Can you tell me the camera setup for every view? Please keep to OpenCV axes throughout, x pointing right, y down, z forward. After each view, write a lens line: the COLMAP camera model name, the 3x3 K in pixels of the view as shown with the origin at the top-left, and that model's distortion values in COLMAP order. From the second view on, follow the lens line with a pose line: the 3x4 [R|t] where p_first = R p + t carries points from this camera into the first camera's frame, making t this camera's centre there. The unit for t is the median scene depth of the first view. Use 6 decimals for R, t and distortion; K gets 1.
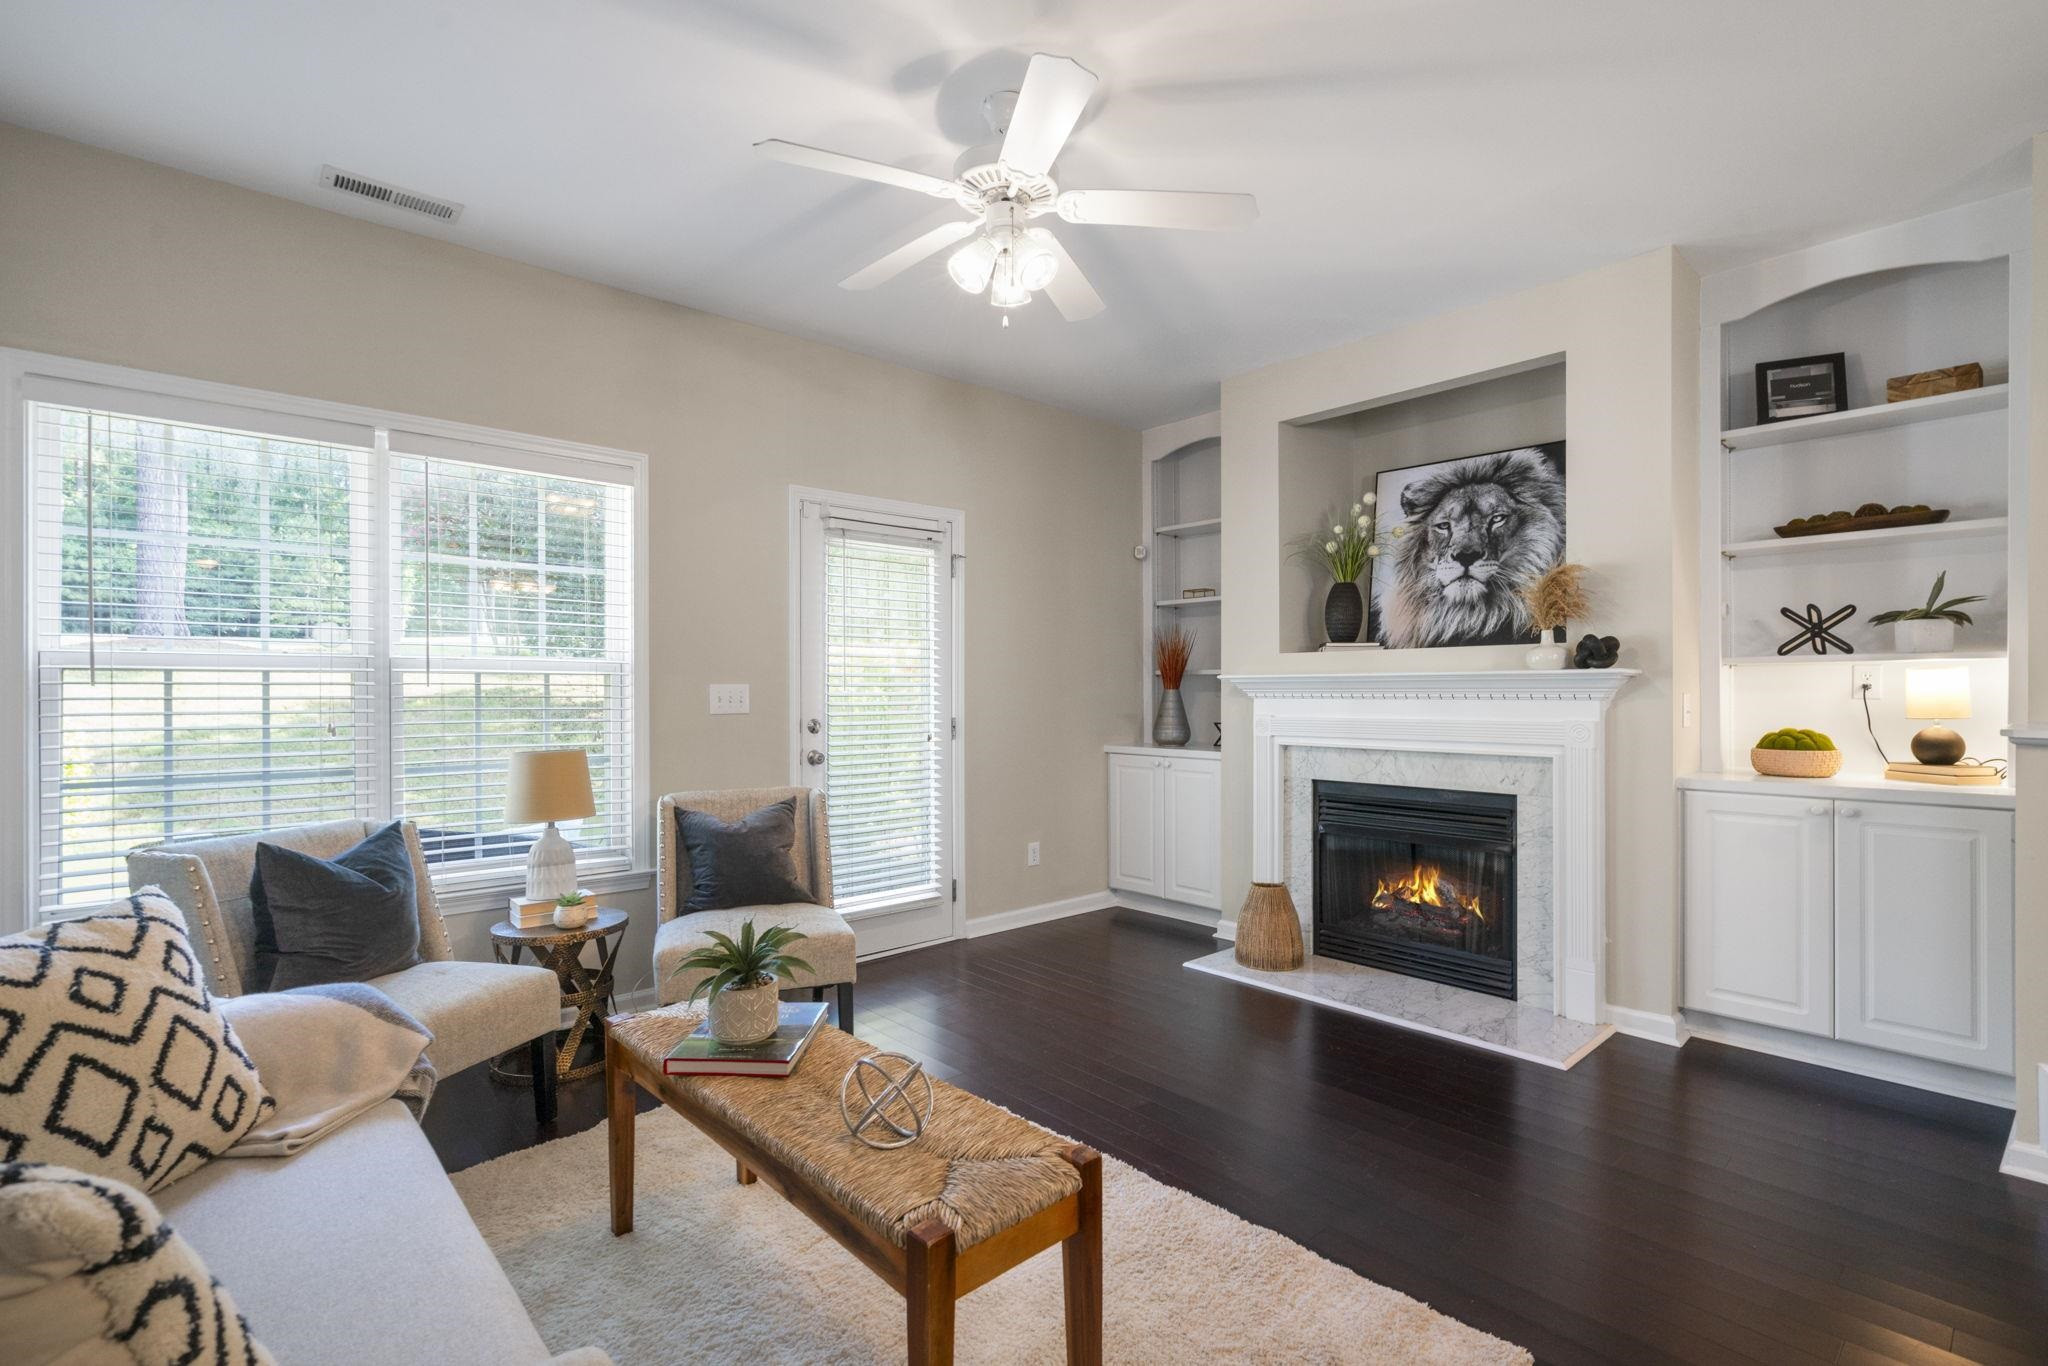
lens RADIAL K [[956.2, 0, 1019.7], [0, 956.2, 679.2], [0, 0, 1]] dist [-0.000348, -0.000154]
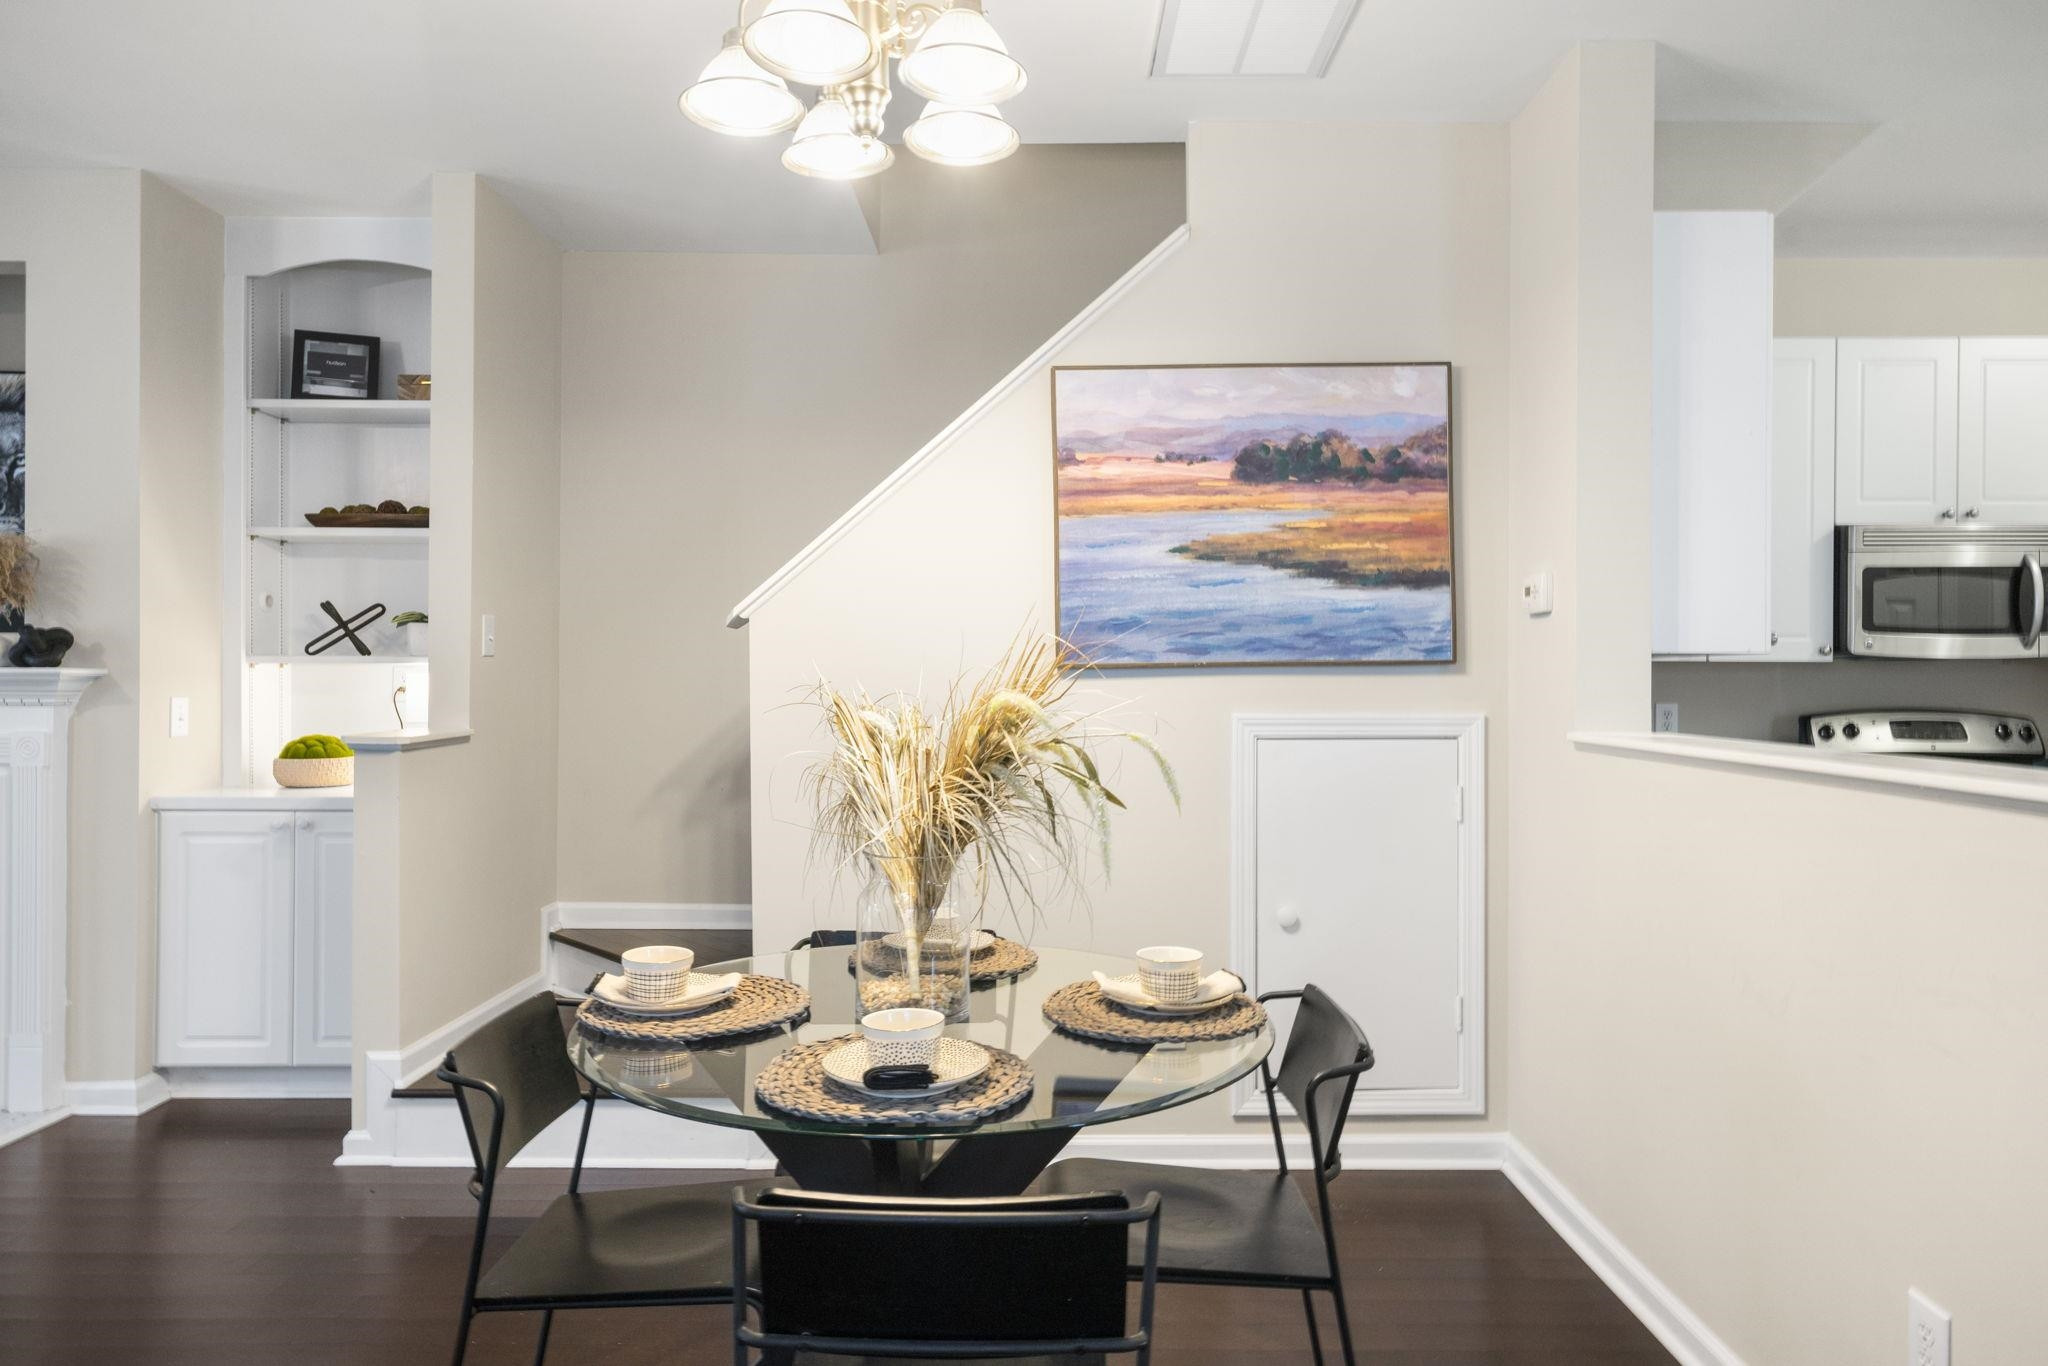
lens RADIAL K [[1233.6, 0, 1035.8], [0, 1233.6, 685.8], [0, 0, 1]] dist [0.004463, 0.002691]
pose [[0.685375, 0.002303, 0.728187, 0.417609], [-0.009075, 0.999944, 0.005379, -0.008787], [-0.728134, -0.010295, 0.685358, -0.317964]]
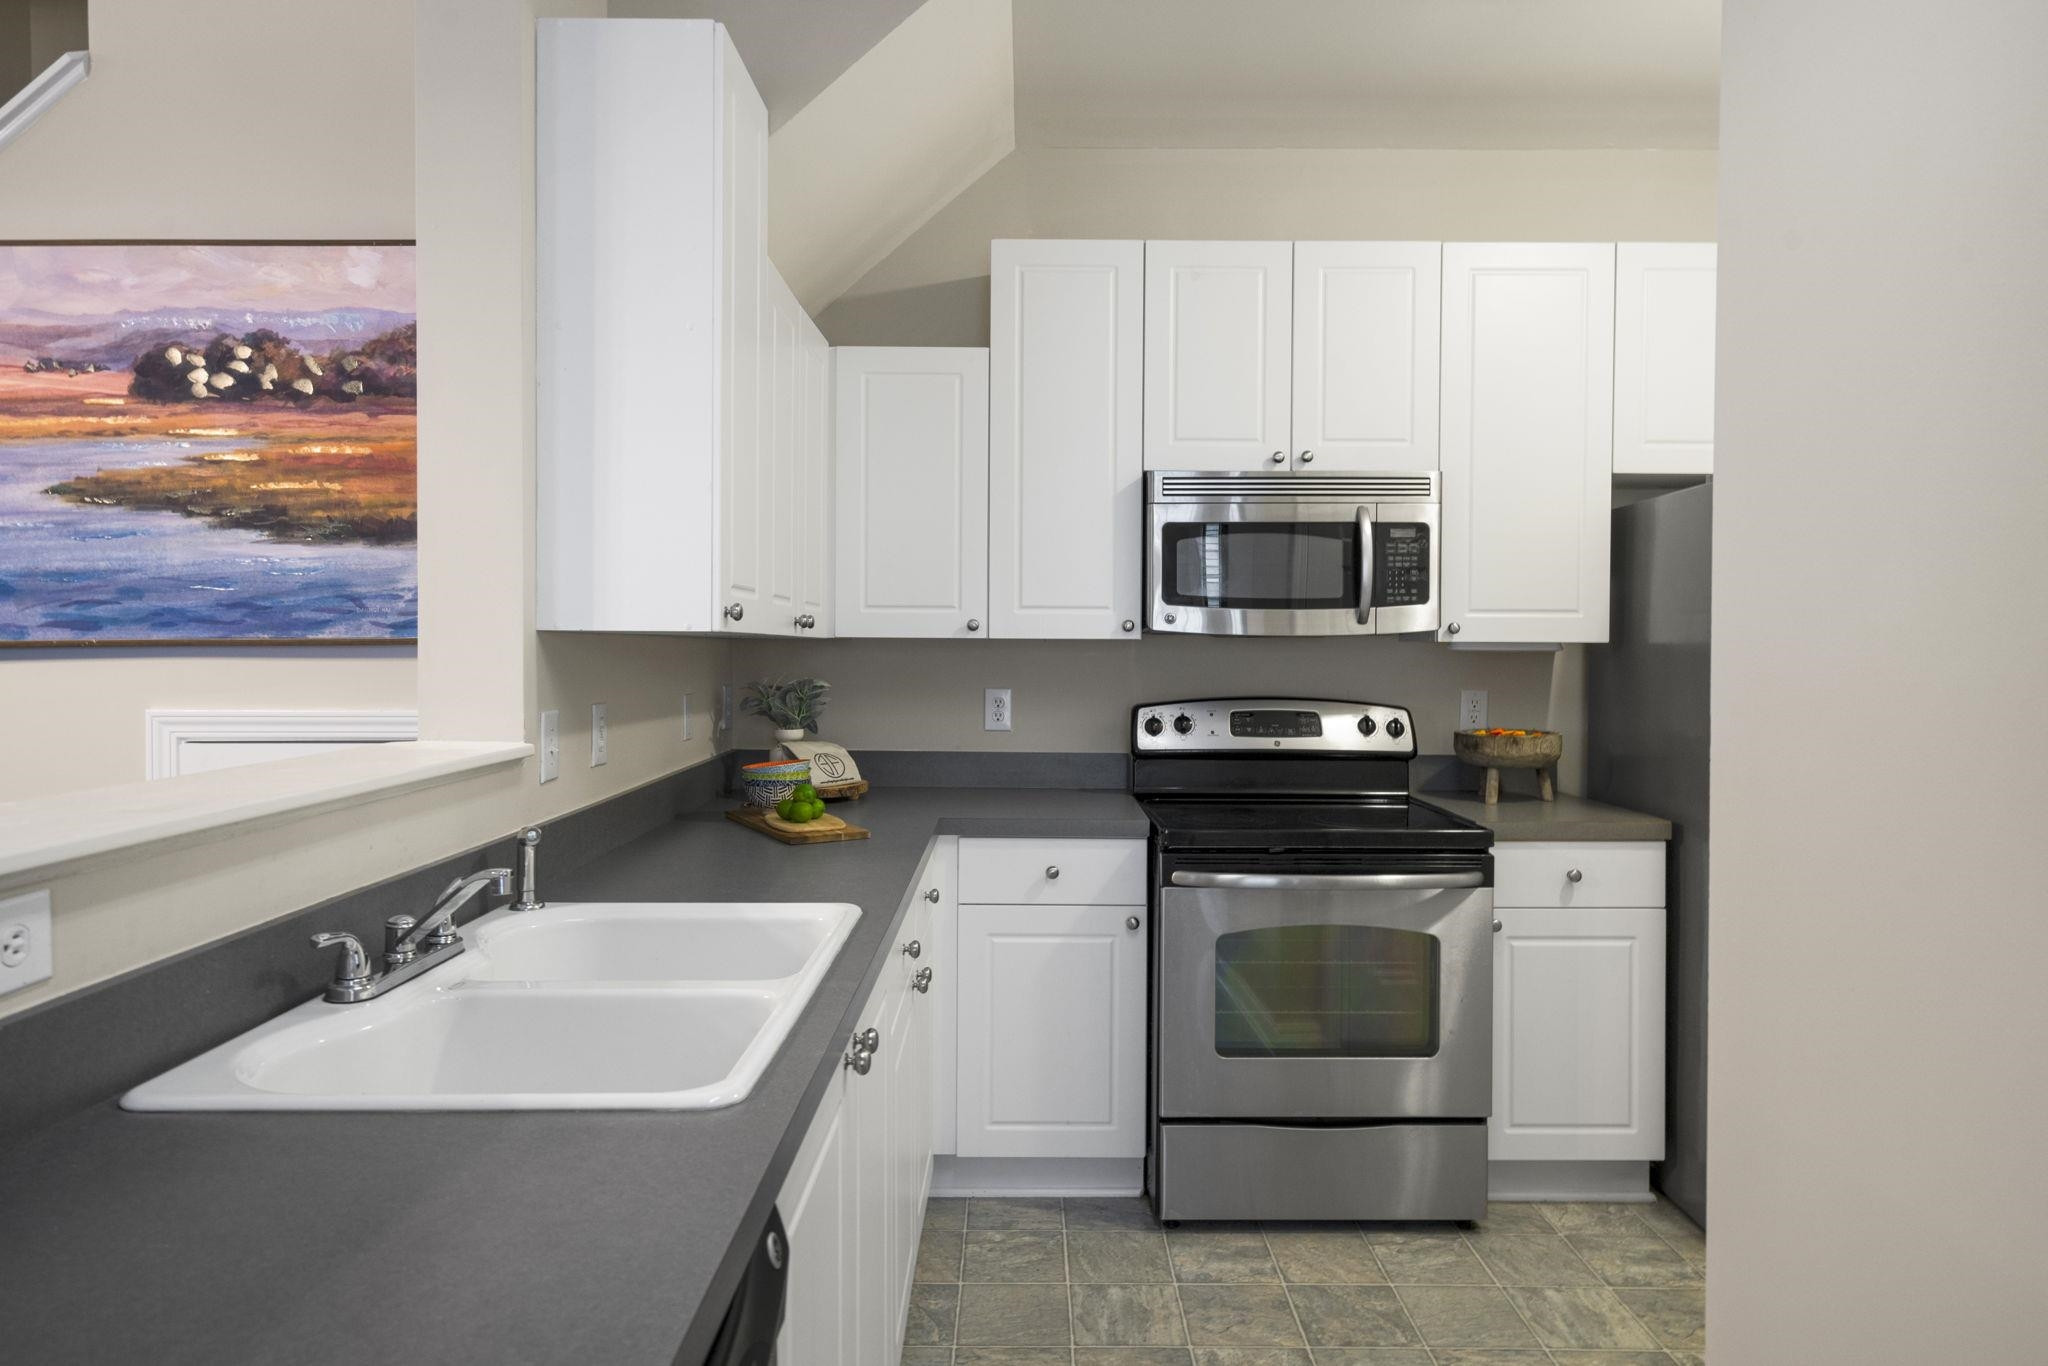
lens RADIAL K [[1233.6, 0, 1024.7], [0, 1233.6, 666.9], [0, 0, 1]] dist [0.004463, 0.002691]
pose [[0.668422, -0.003954, 0.743772, 1.105290], [-0.011702, 0.999806, 0.015832, -0.027615], [-0.743690, -0.019286, 0.668246, -0.676413]]
